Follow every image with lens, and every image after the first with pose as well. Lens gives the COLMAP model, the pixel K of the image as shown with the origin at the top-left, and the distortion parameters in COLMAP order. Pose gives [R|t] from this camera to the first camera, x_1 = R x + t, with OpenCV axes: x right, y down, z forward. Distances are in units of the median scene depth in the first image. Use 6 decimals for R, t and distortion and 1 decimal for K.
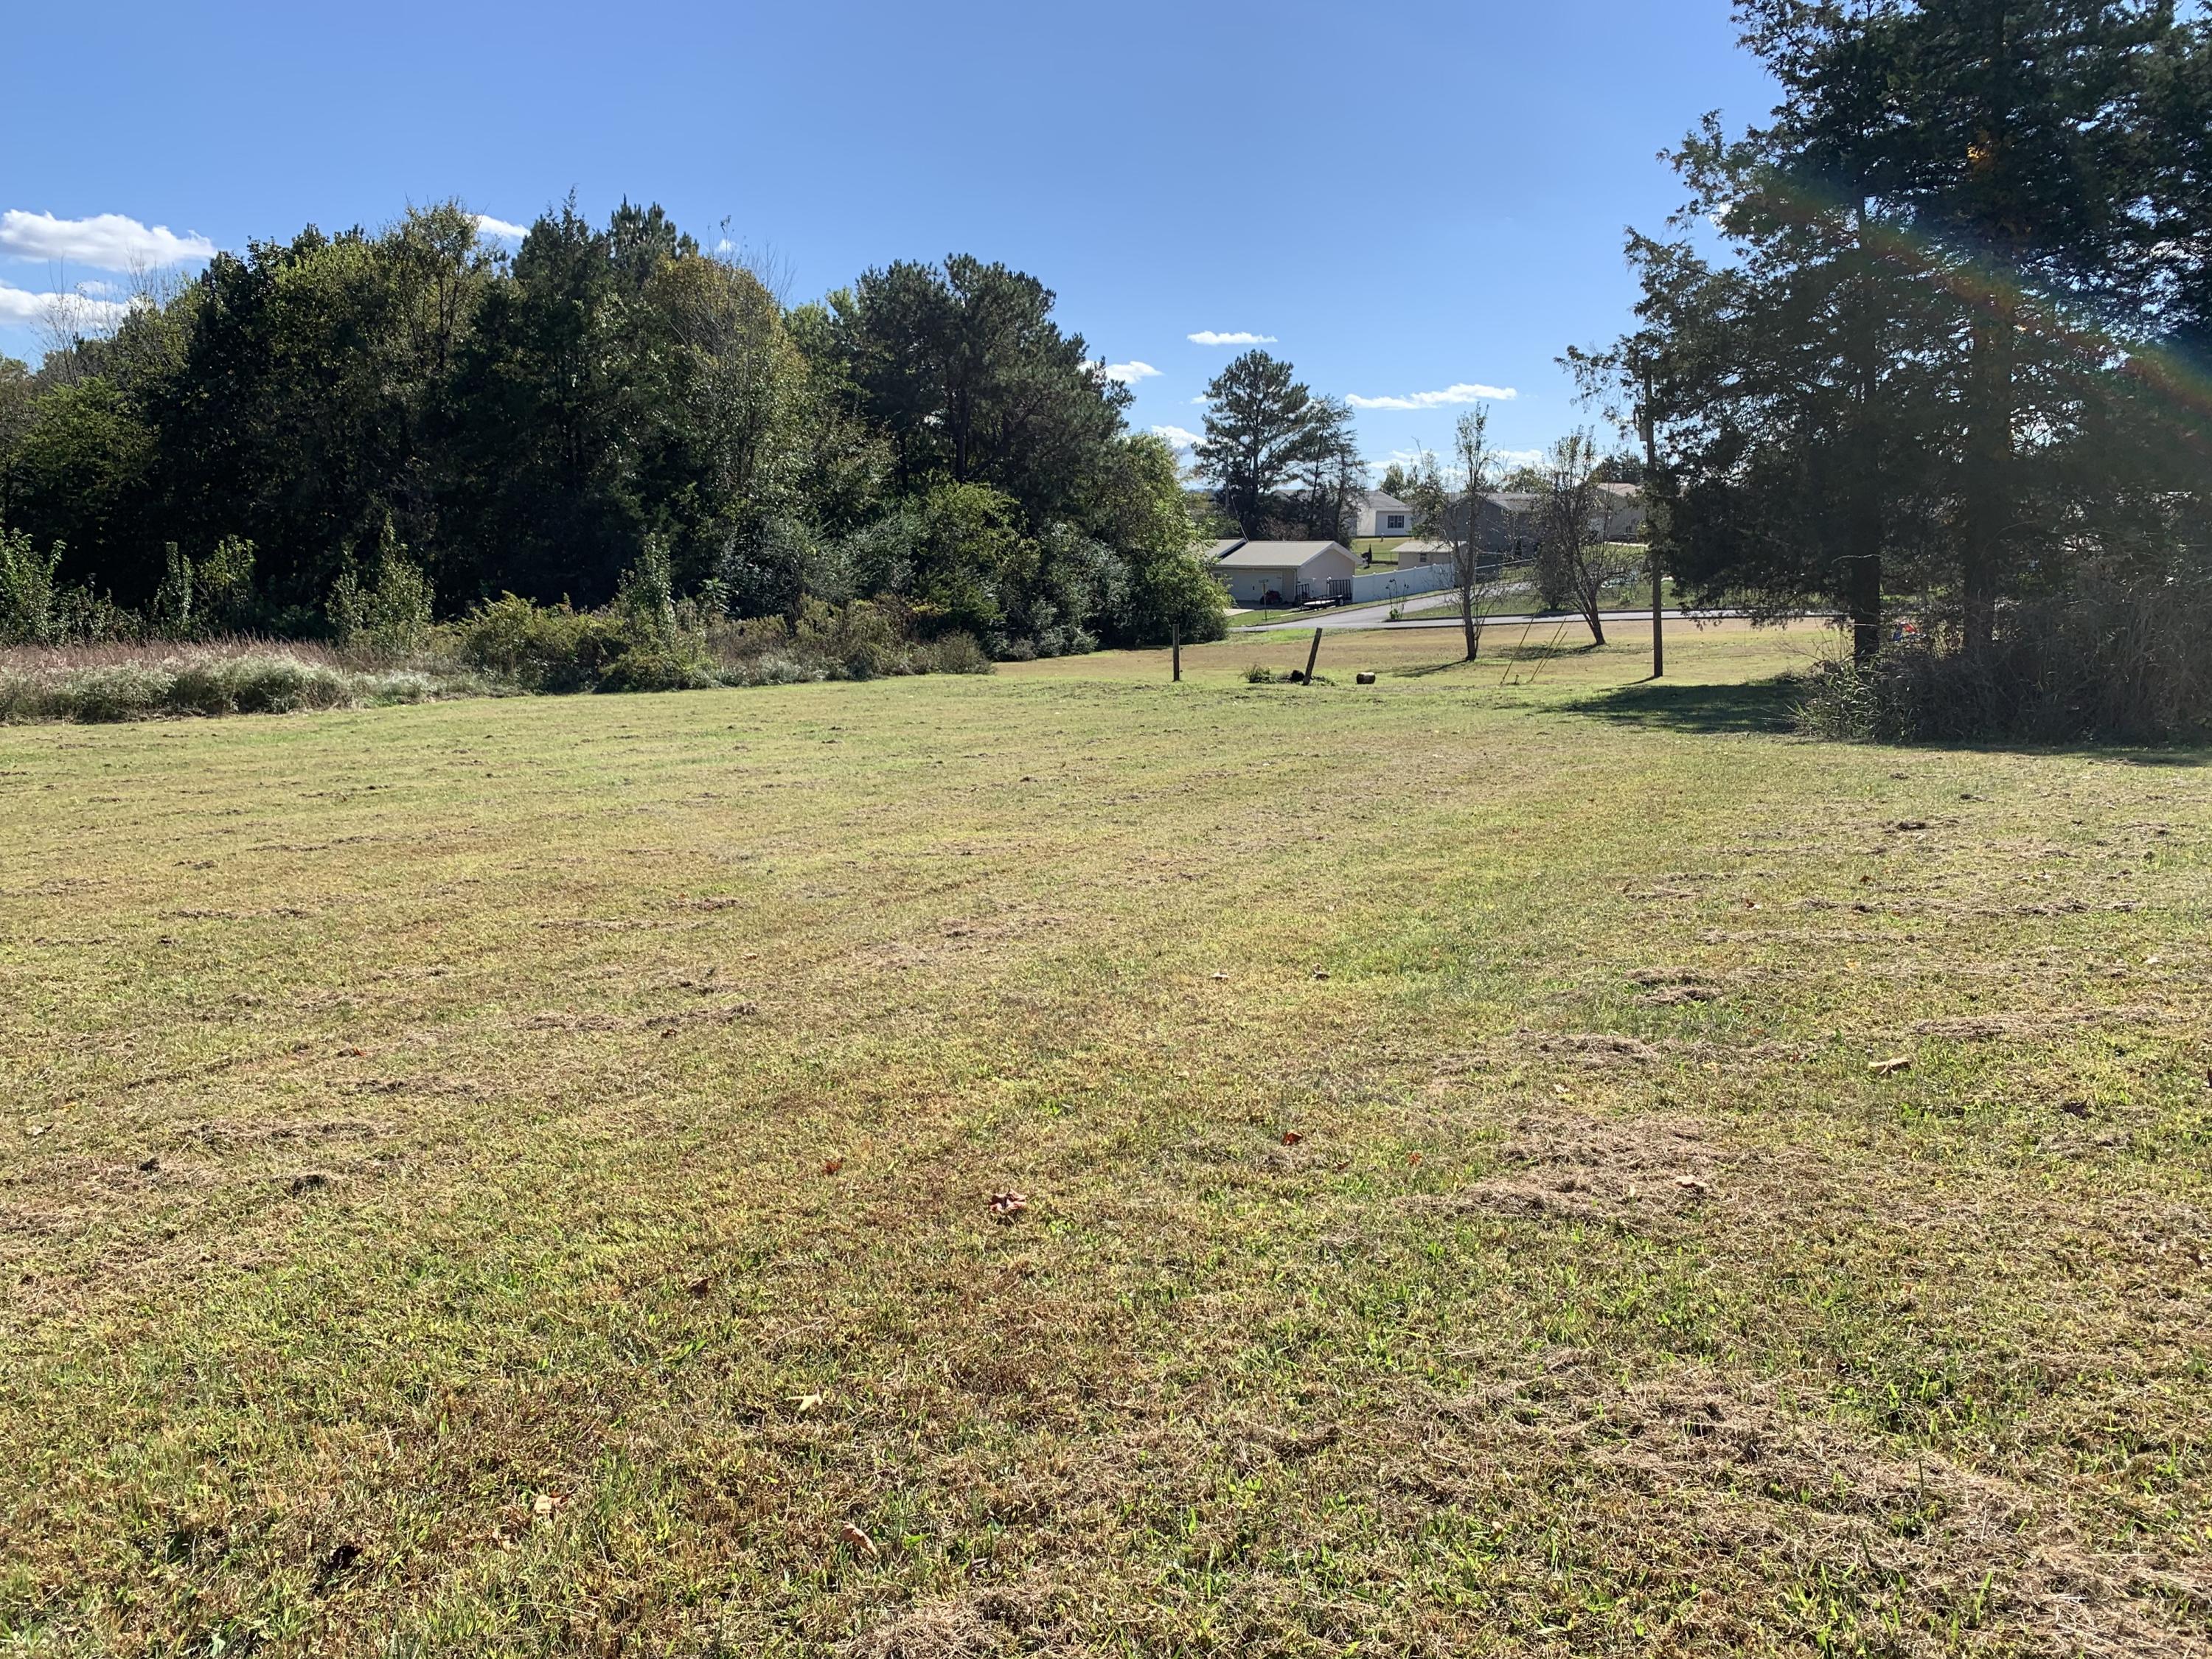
lens RADIAL K [[1676.8, 0, 1106.1], [0, 1676.8, 822.6], [0, 0, 1]] dist [0.021783, -0.027685]
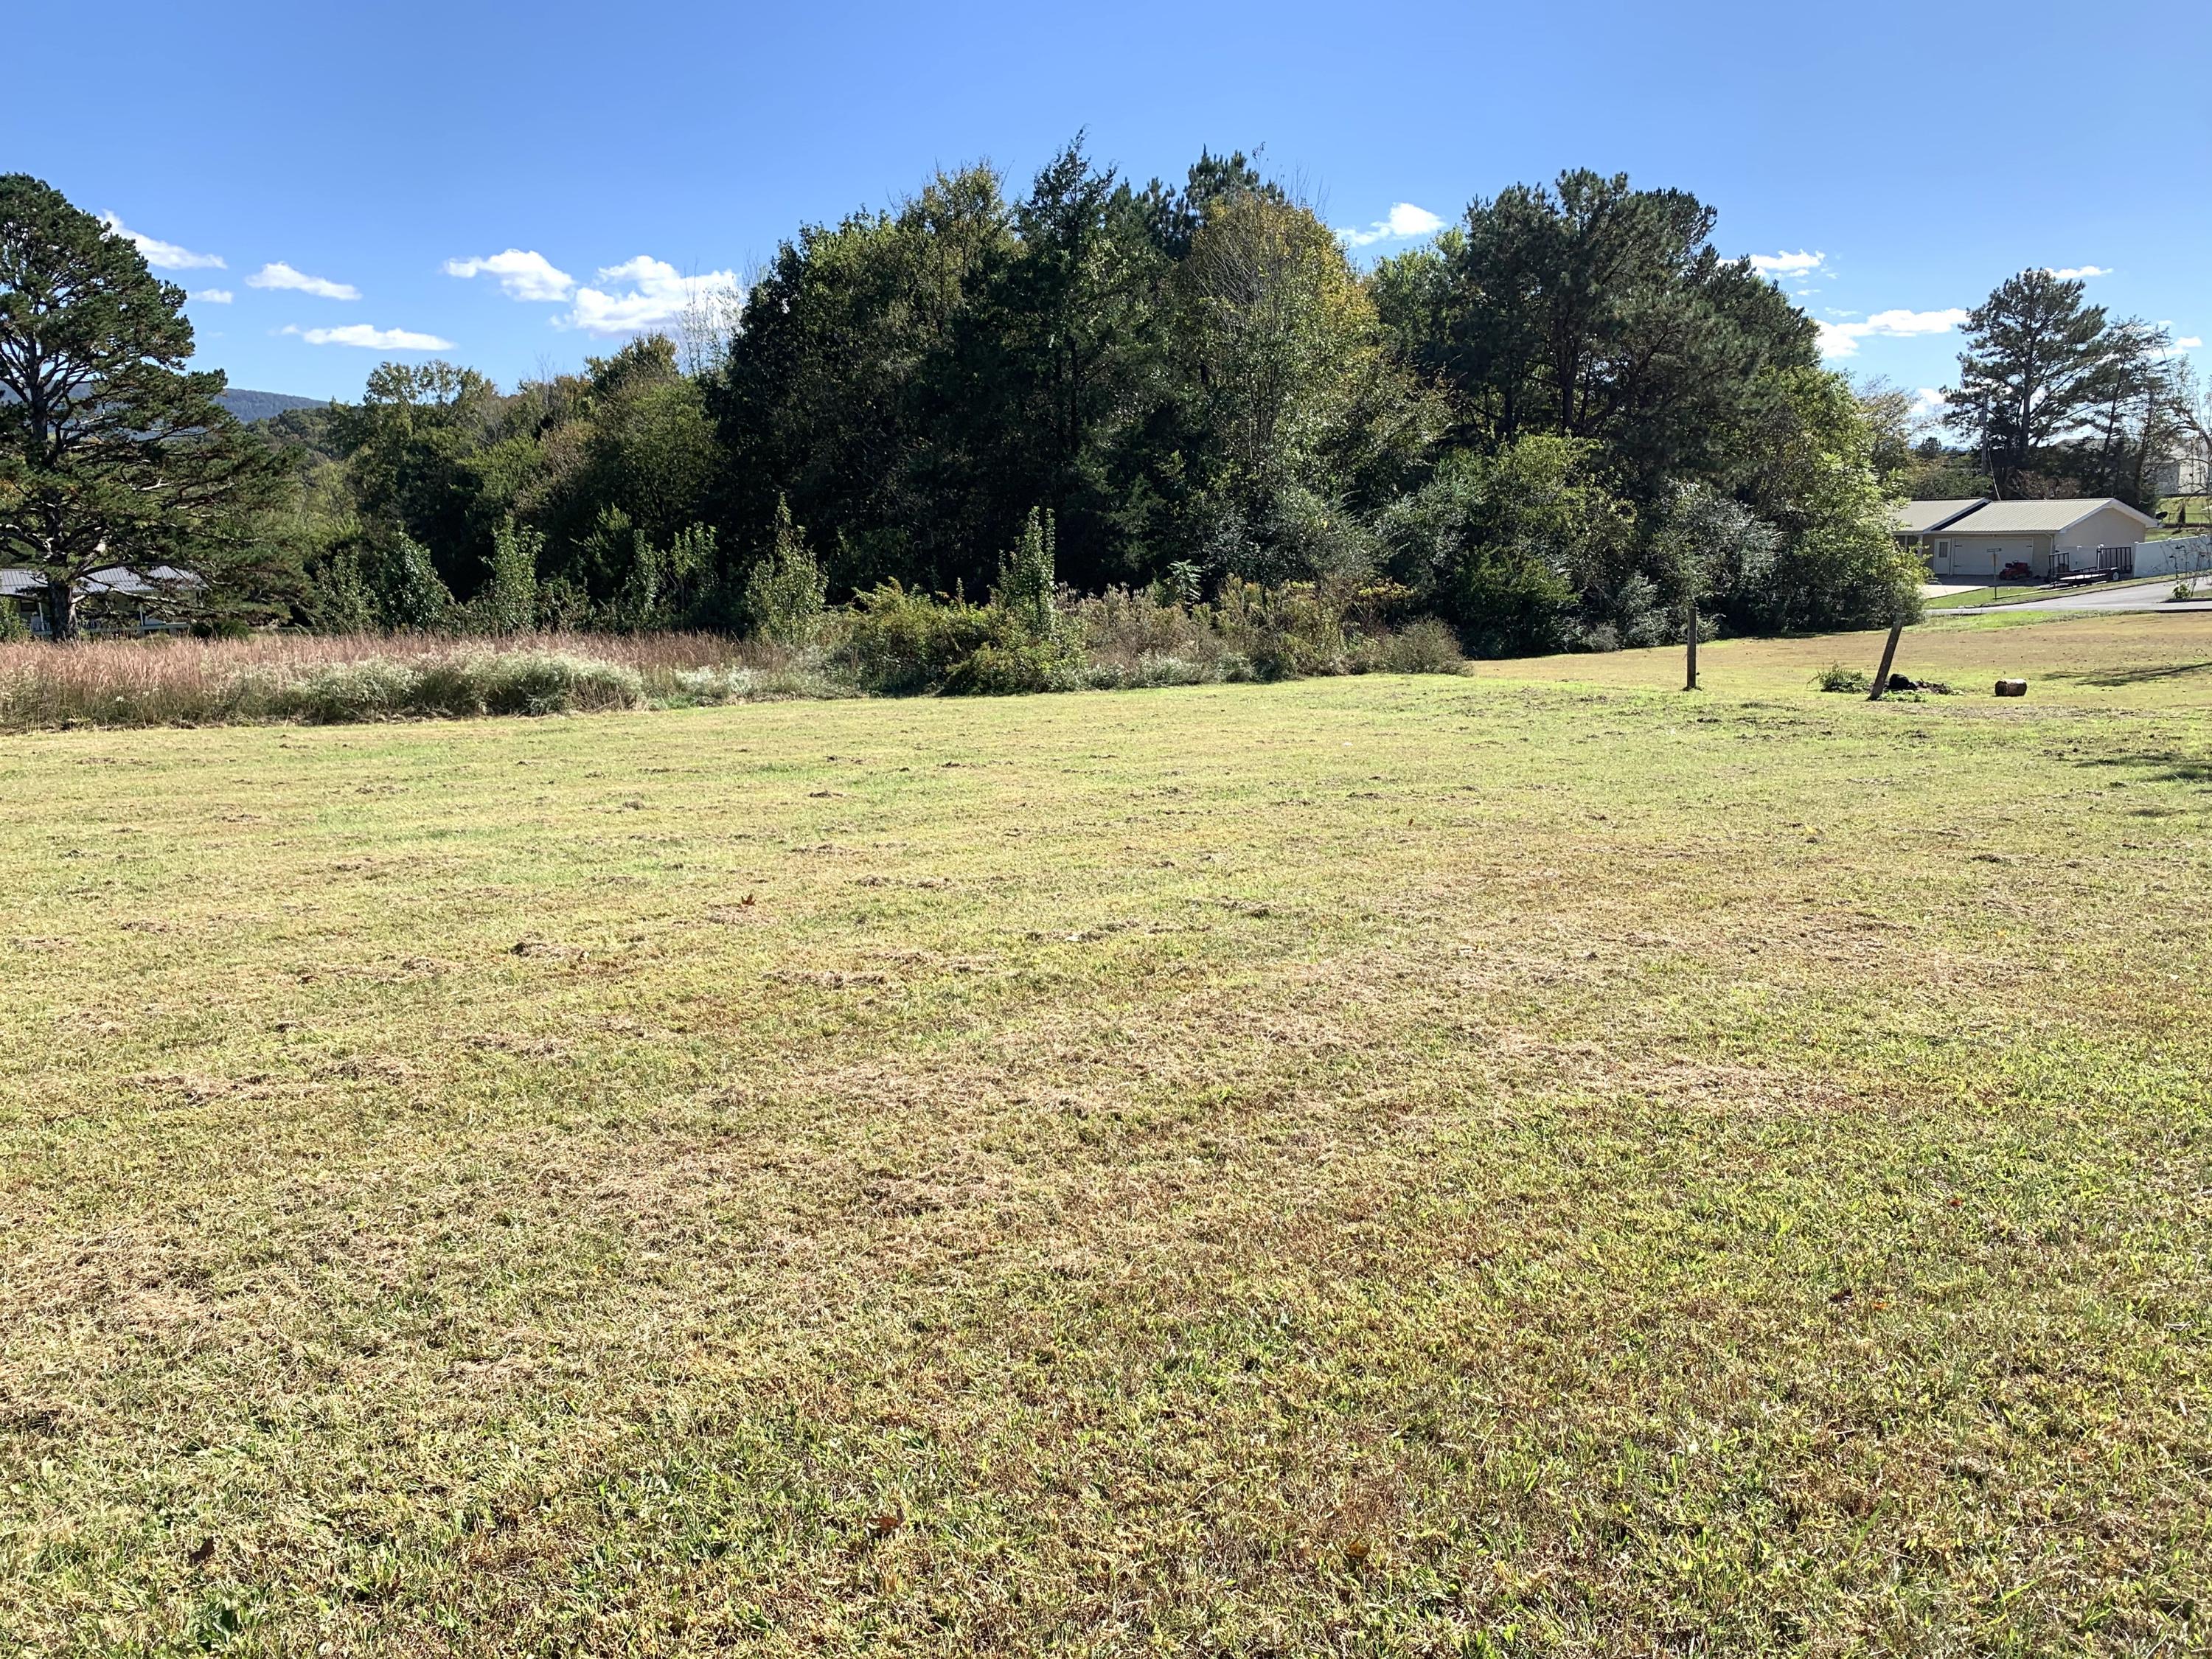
lens RADIAL K [[1676.8, 0, 1093.4], [0, 1676.8, 820.3], [0, 0, 1]] dist [0.021783, -0.027685]
pose [[0.907615, 0.049915, -0.416825, 0.046820], [-0.045594, 0.998753, 0.020320, -0.012843], [0.417320, 0.000562, 0.908760, 0.097048]]
